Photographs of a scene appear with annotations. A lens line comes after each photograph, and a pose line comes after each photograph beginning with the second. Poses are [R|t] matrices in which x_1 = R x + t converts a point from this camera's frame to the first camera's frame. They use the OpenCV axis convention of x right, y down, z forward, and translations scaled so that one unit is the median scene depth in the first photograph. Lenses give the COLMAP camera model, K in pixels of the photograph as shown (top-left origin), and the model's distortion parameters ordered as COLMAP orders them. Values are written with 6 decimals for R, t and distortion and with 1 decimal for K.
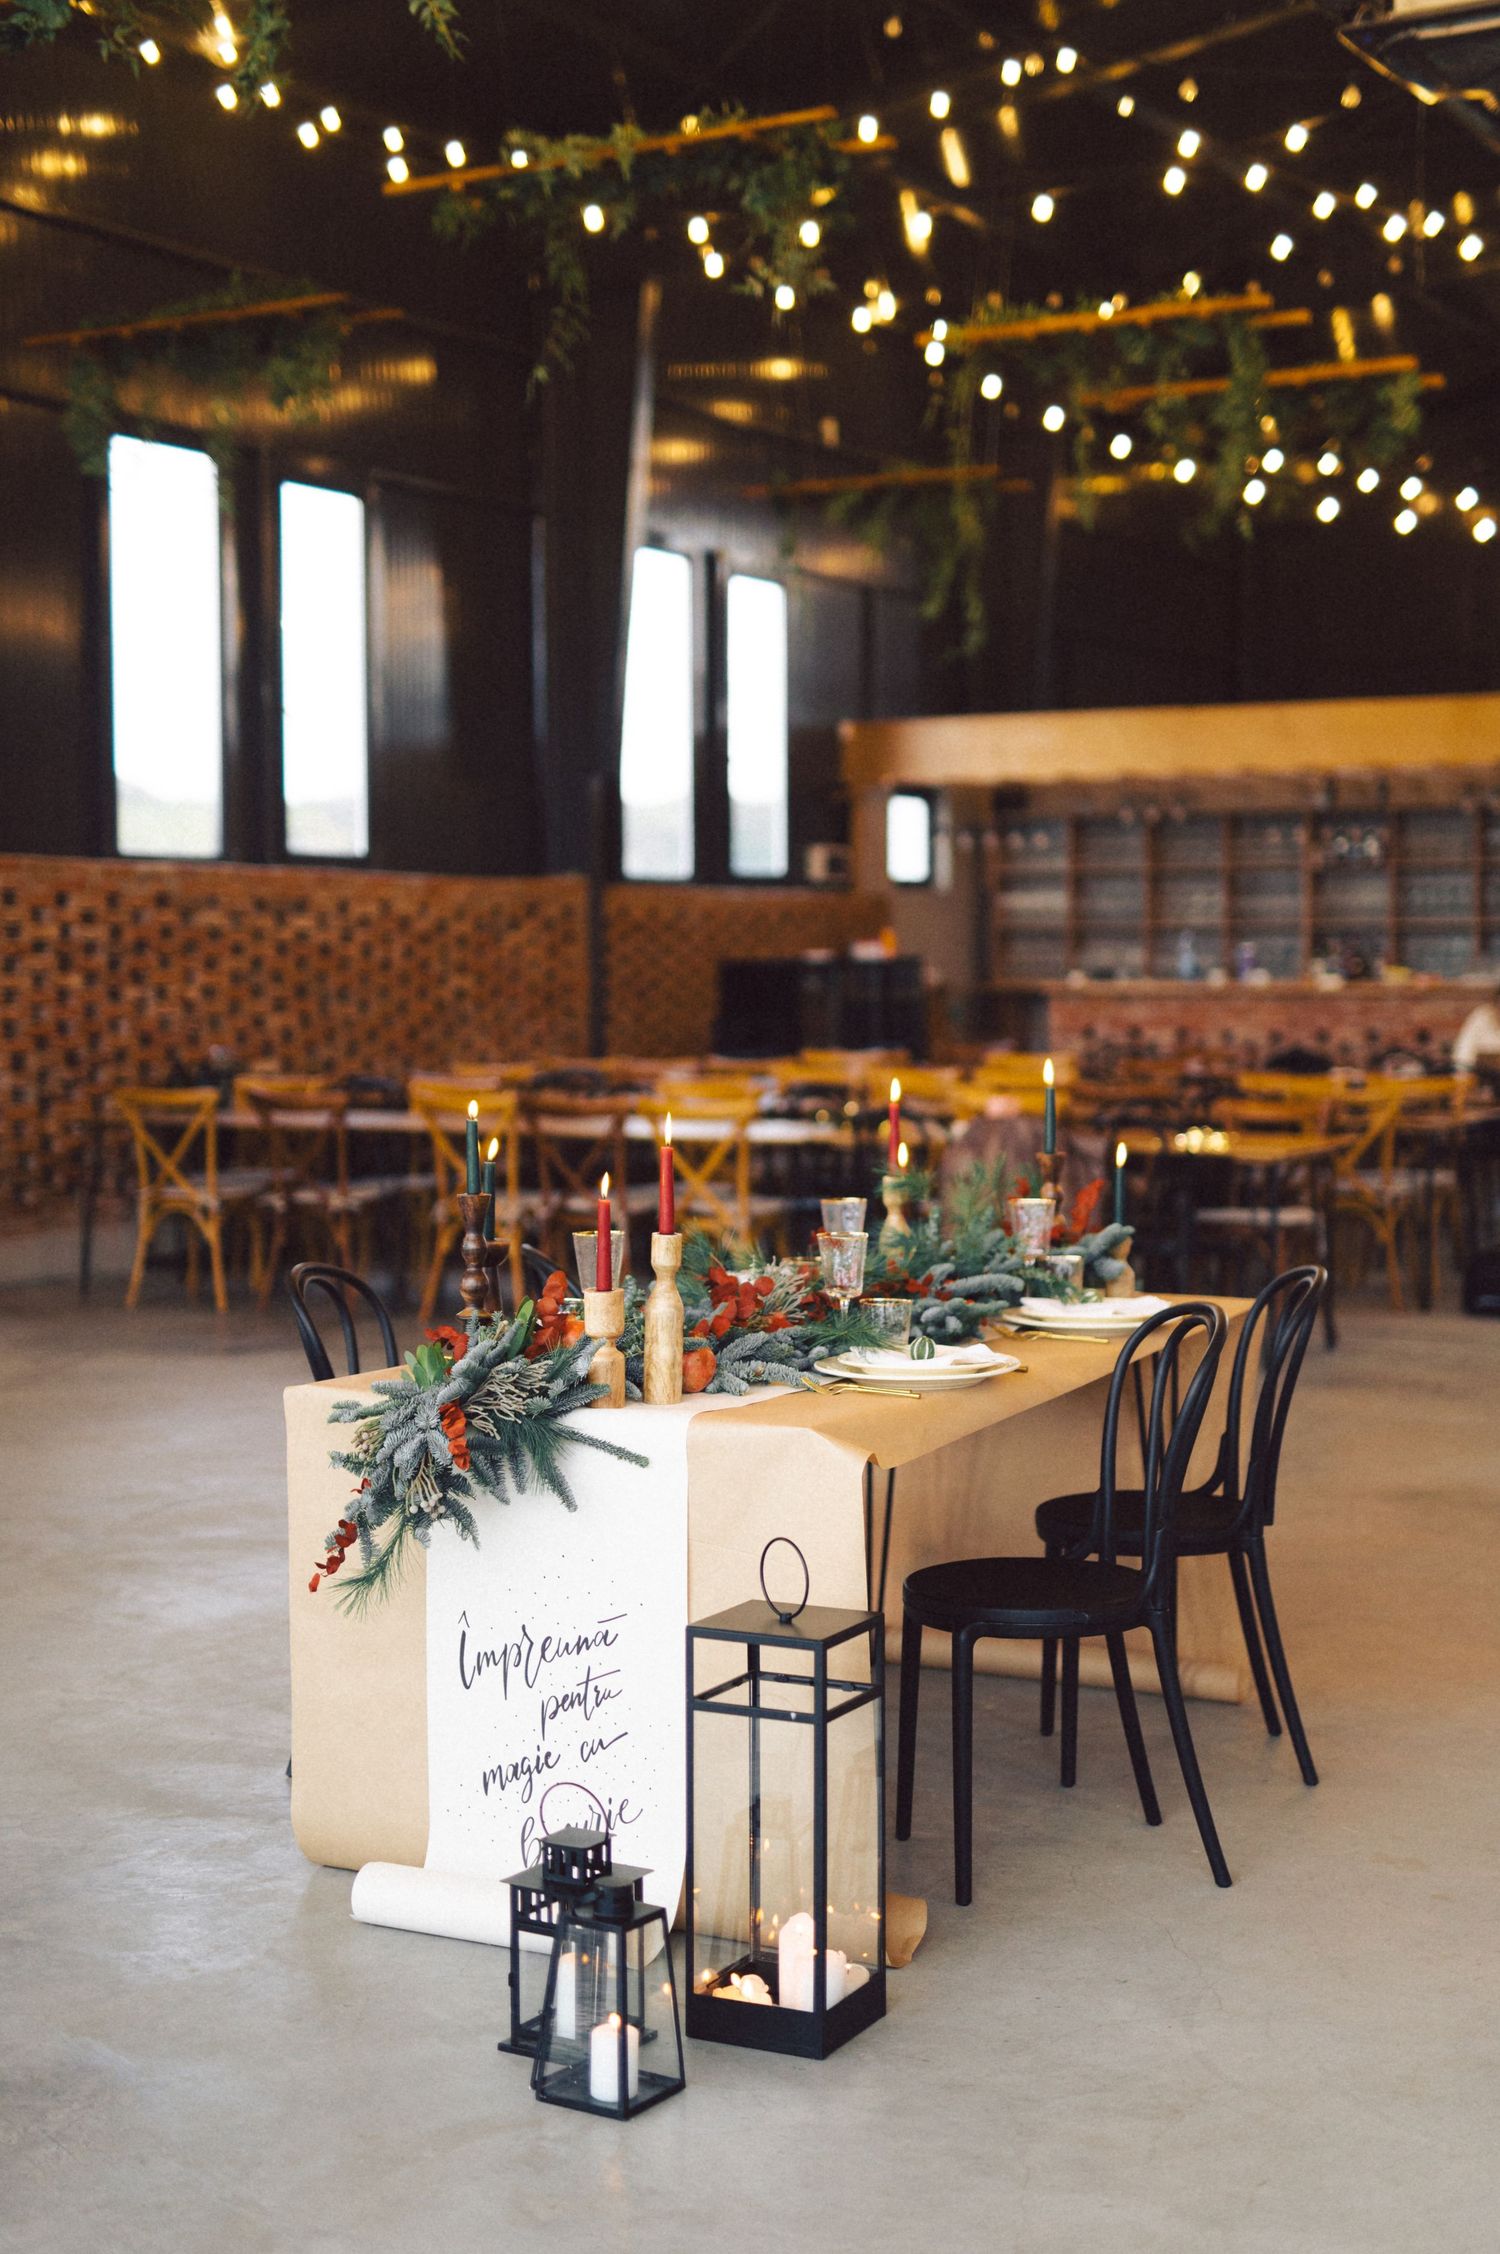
lens RADIAL K [[4190.4, 0, 750.0], [0, 4190.4, 1127.0], [0, 0, 1]] dist [-0.002739, 0.128953]
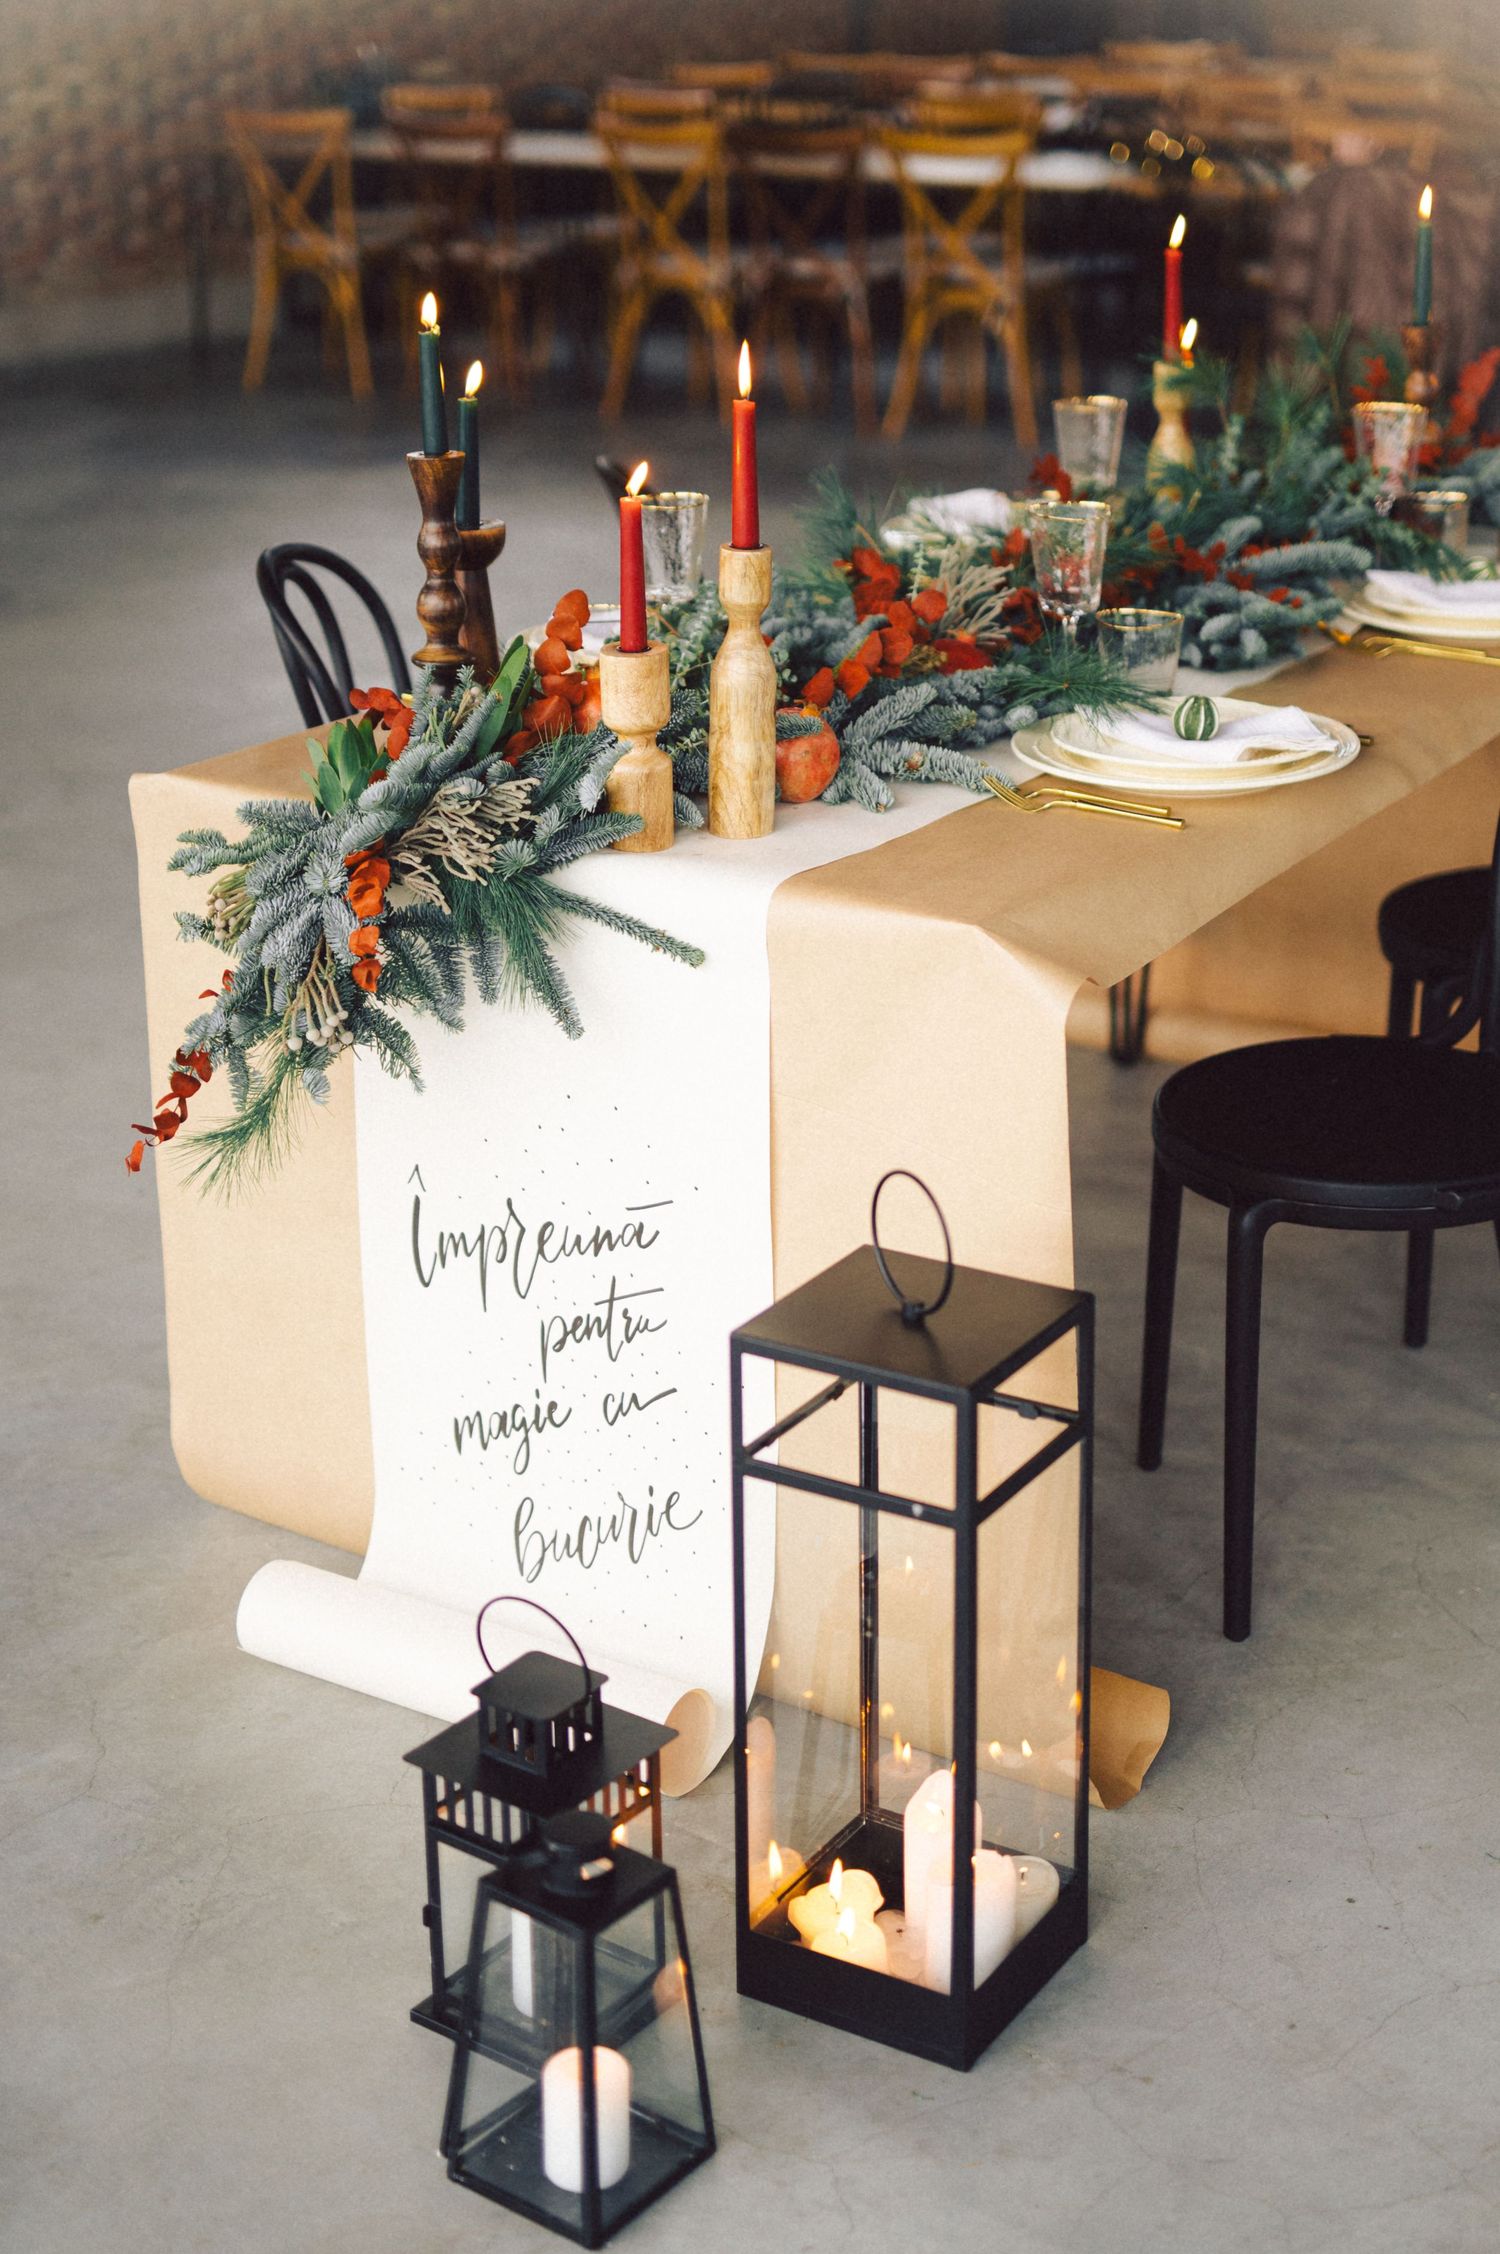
lens RADIAL K [[4190.4, 0, 750.0], [0, 4190.4, 1127.0], [0, 0, 1]] dist [-0.002739, 0.128953]
pose [[0.996737, 0.018175, -0.078645, 0.027333], [0.001877, 0.968839, 0.247683, -0.039601], [0.080696, -0.247022, 0.965644, 0.427396]]
